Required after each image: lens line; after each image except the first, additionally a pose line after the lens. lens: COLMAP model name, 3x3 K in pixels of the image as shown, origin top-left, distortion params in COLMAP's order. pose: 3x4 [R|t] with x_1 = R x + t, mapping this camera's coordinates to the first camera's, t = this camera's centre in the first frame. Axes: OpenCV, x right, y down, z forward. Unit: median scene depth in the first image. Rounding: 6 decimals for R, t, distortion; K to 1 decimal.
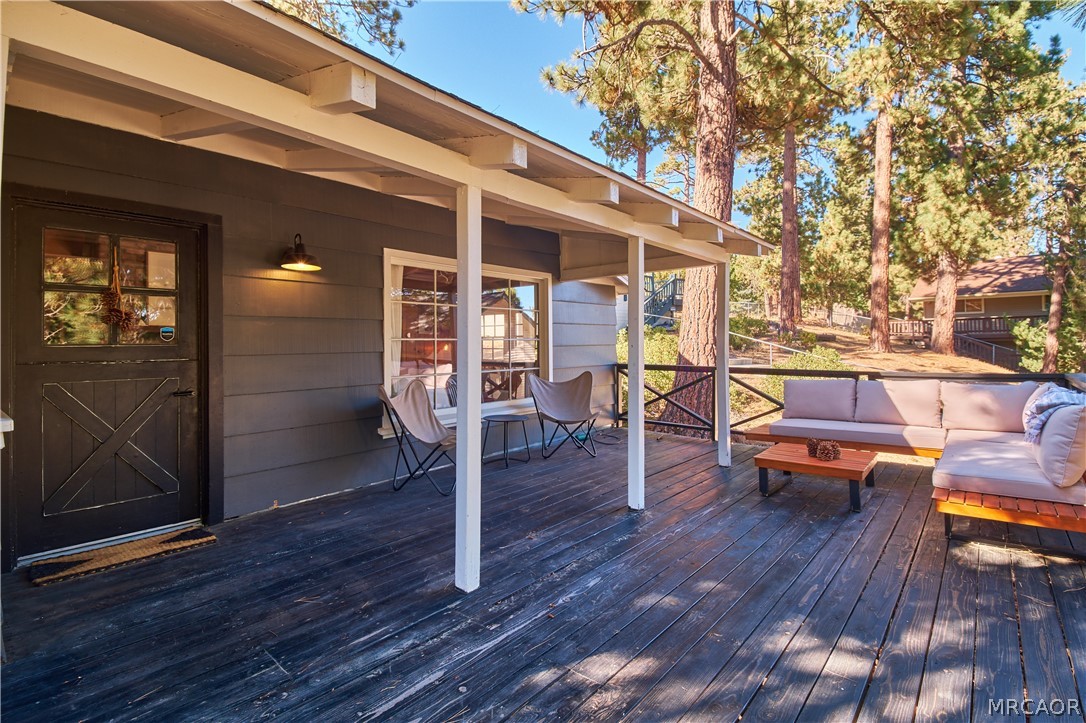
lens RADIAL K [[501.1, 0, 543.4], [0, 501.1, 335.6], [0, 0, 1]] dist [0.011829, -0.017619]
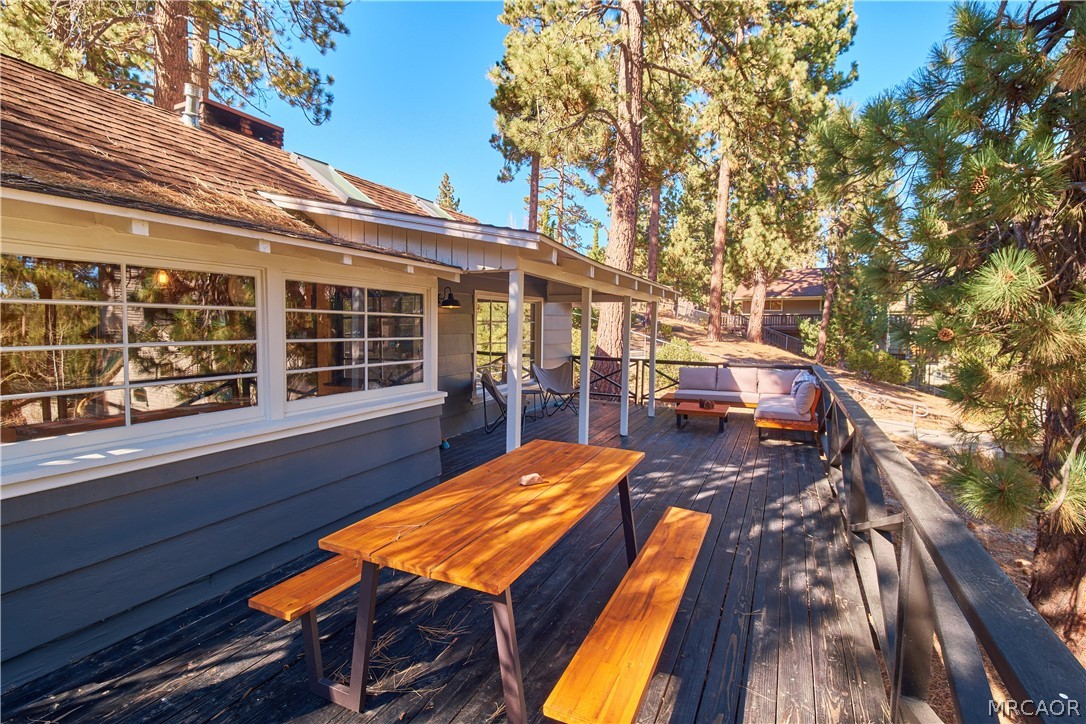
lens RADIAL K [[487.7, 0, 545.4], [0, 487.7, 348.3], [0, 0, 1]] dist [0.018265, -0.019473]
pose [[0.963033, 0.007402, 0.269283, -0.244297], [-0.025346, 0.997677, 0.063224, -0.042253], [-0.268189, -0.067712, 0.960984, -0.284726]]
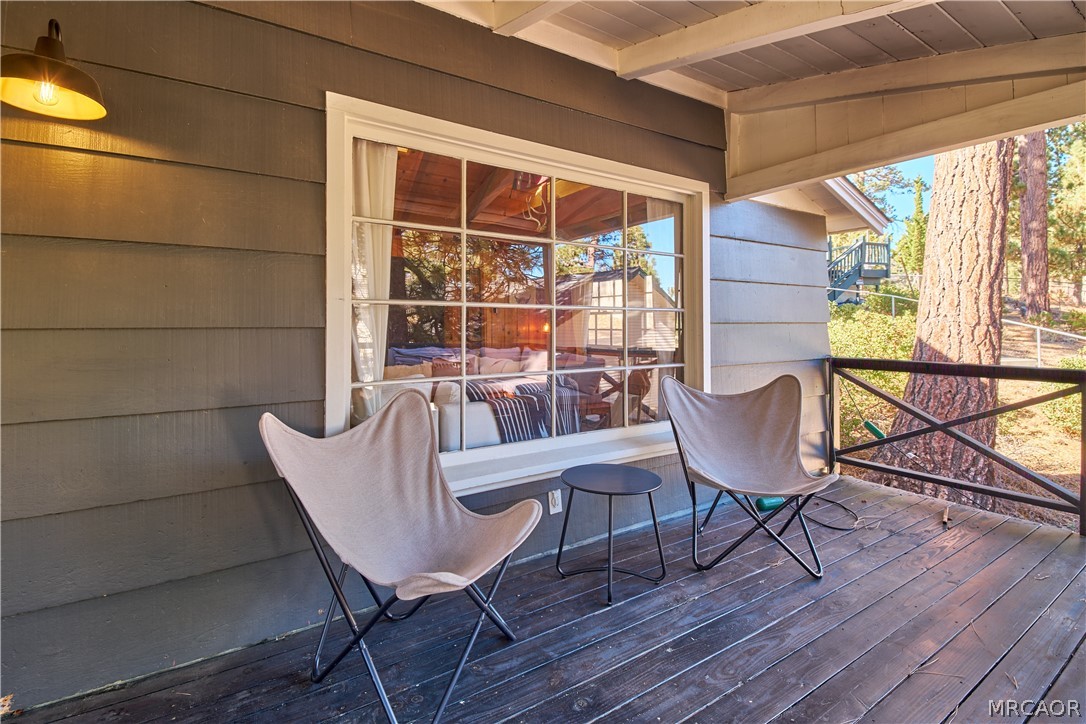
lens RADIAL K [[524.4, 0, 552.4], [0, 524.4, 316.6], [0, 0, 1]] dist [-0.008818, -0.001939]
pose [[0.970139, 0.000824, -0.242548, -0.005969], [-0.002488, 0.999975, -0.006551, 0.012304], [0.242537, 0.006959, 0.970117, 0.288479]]
